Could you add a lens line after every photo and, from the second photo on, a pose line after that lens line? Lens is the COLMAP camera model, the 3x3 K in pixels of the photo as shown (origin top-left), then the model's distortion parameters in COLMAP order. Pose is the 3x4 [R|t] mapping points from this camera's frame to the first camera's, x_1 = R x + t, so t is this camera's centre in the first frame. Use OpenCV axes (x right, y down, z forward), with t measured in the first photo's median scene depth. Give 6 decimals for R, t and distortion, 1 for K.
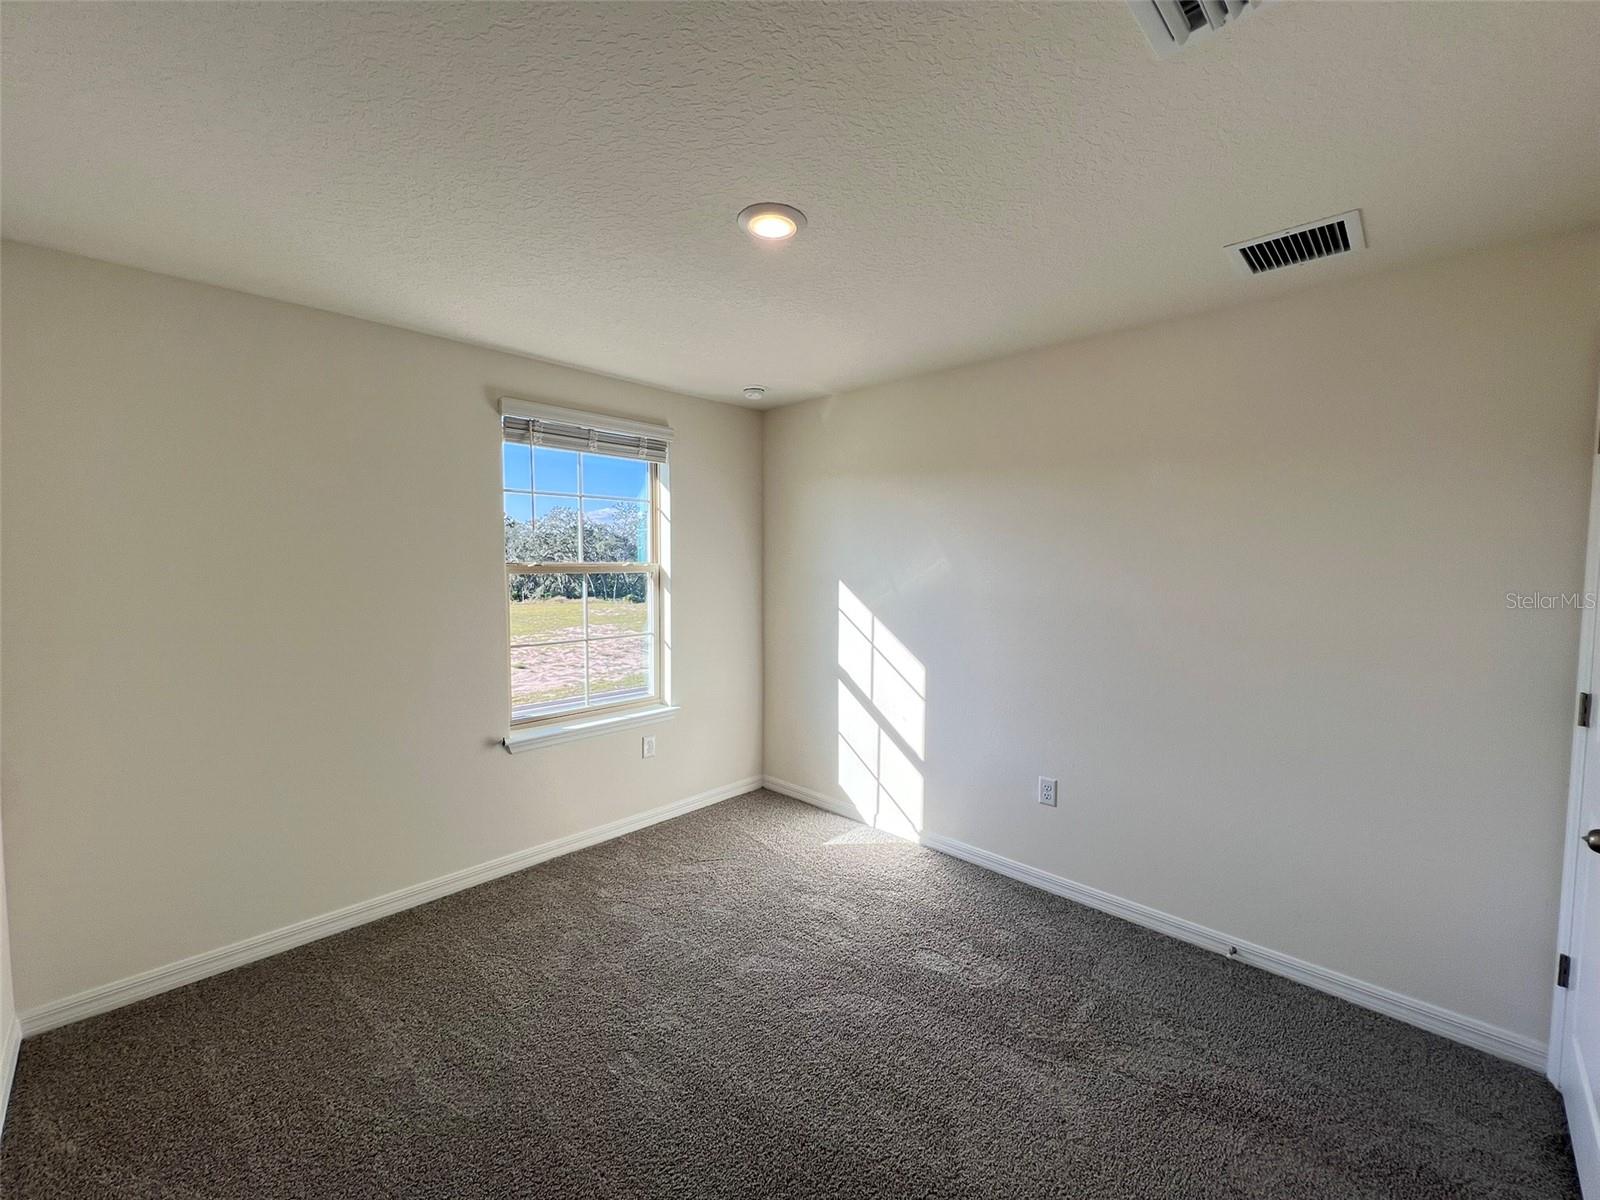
lens RADIAL K [[637.5, 0, 812.5], [0, 637.5, 606.3], [0, 0, 1]] dist [-0.001379, 0.000792]
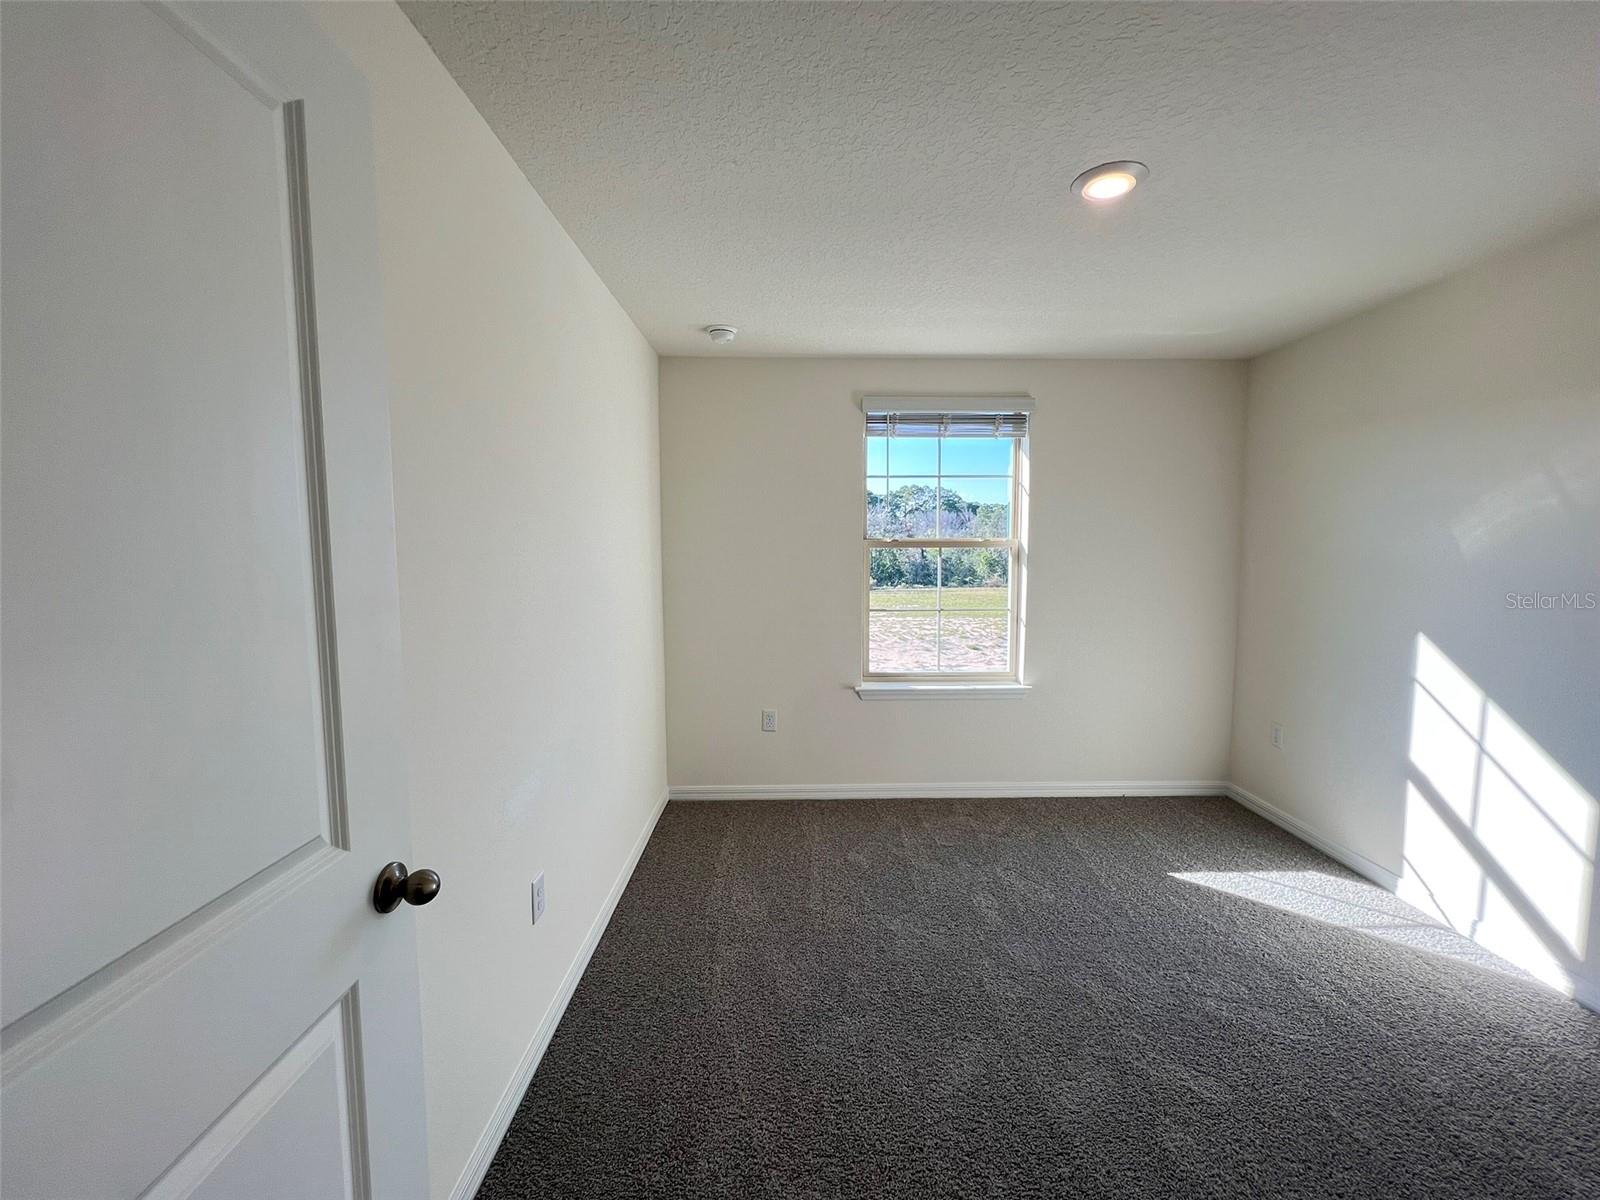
lens RADIAL K [[637.5, 0, 798.8], [0, 637.5, 605.5], [0, 0, 1]] dist [-0.001379, 0.000792]
pose [[0.705628, 0.059870, -0.706048, 0.237342], [-0.049017, 0.998161, 0.035652, 0.017647], [0.706885, 0.009451, 0.707266, 0.064766]]
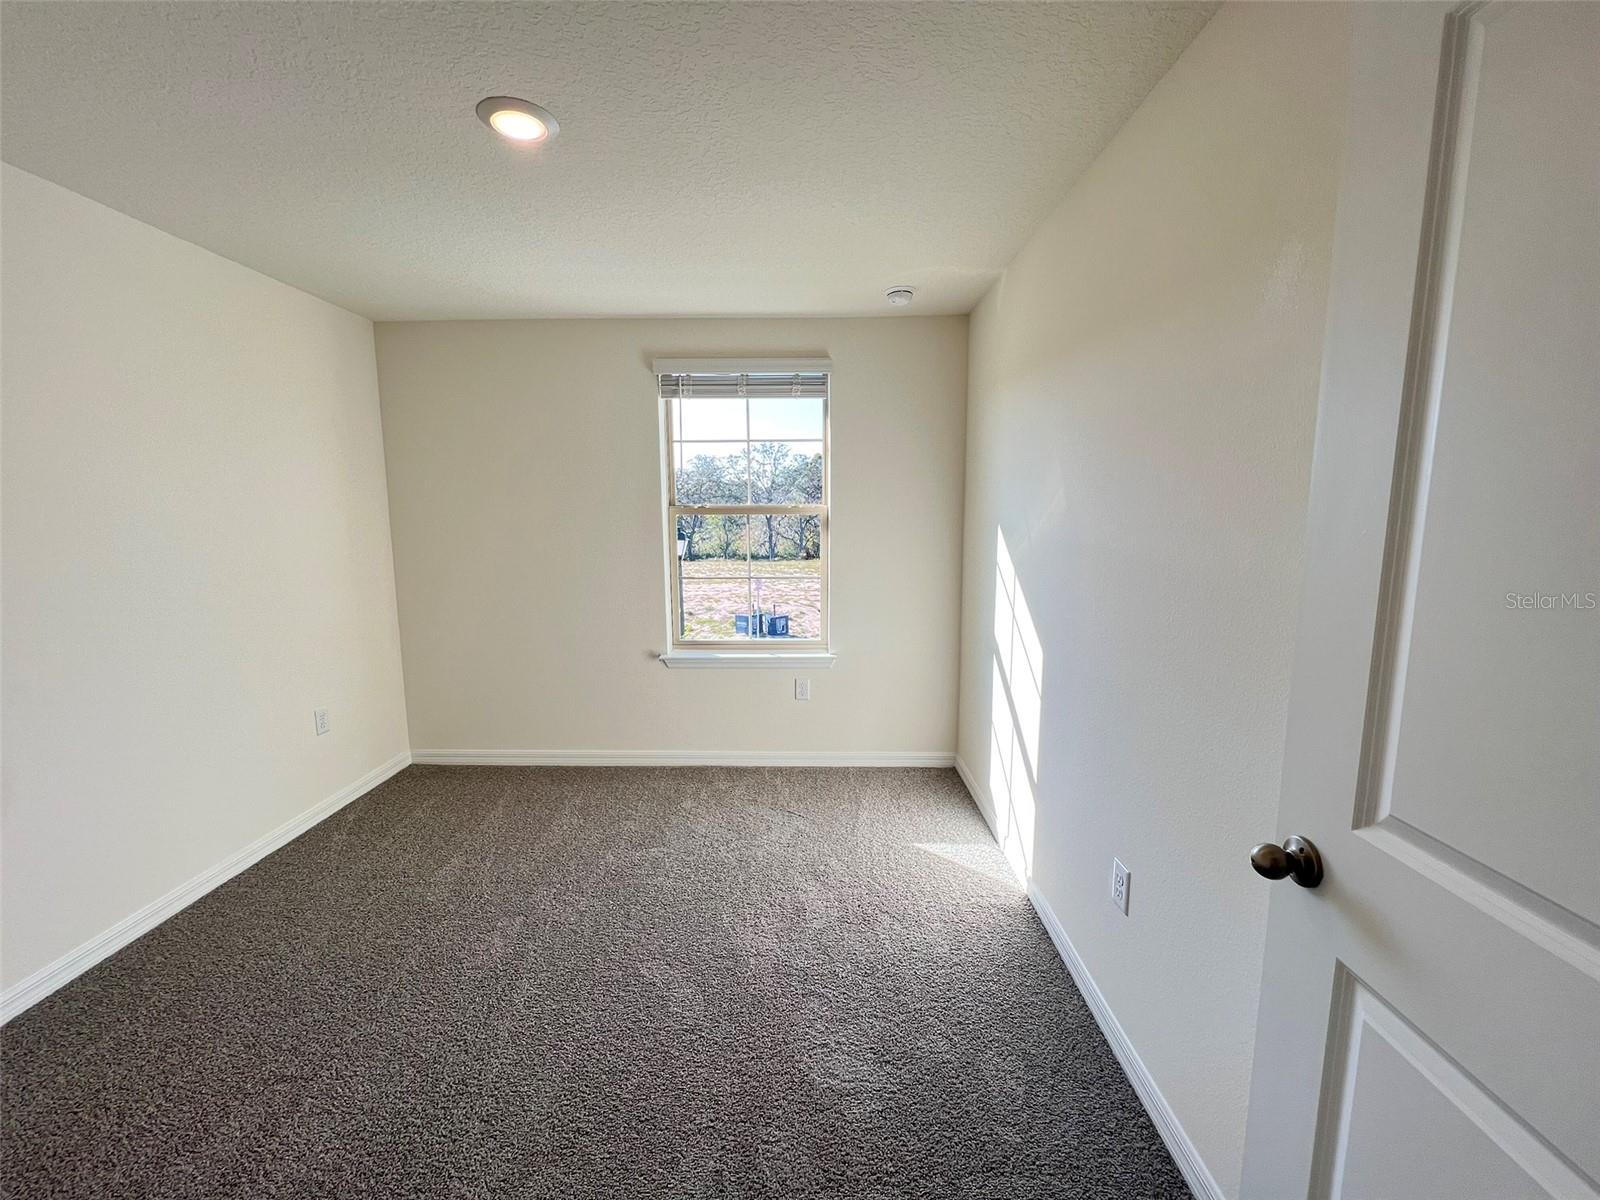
lens RADIAL K [[637.5, 0, 795.7], [0, 637.5, 606.9], [0, 0, 1]] dist [-0.001379, 0.000792]
pose [[0.677498, 0.101526, -0.728484, 0.477789], [-0.050387, 0.994507, 0.091740, -0.001216], [0.733797, -0.025447, 0.678892, 0.329934]]
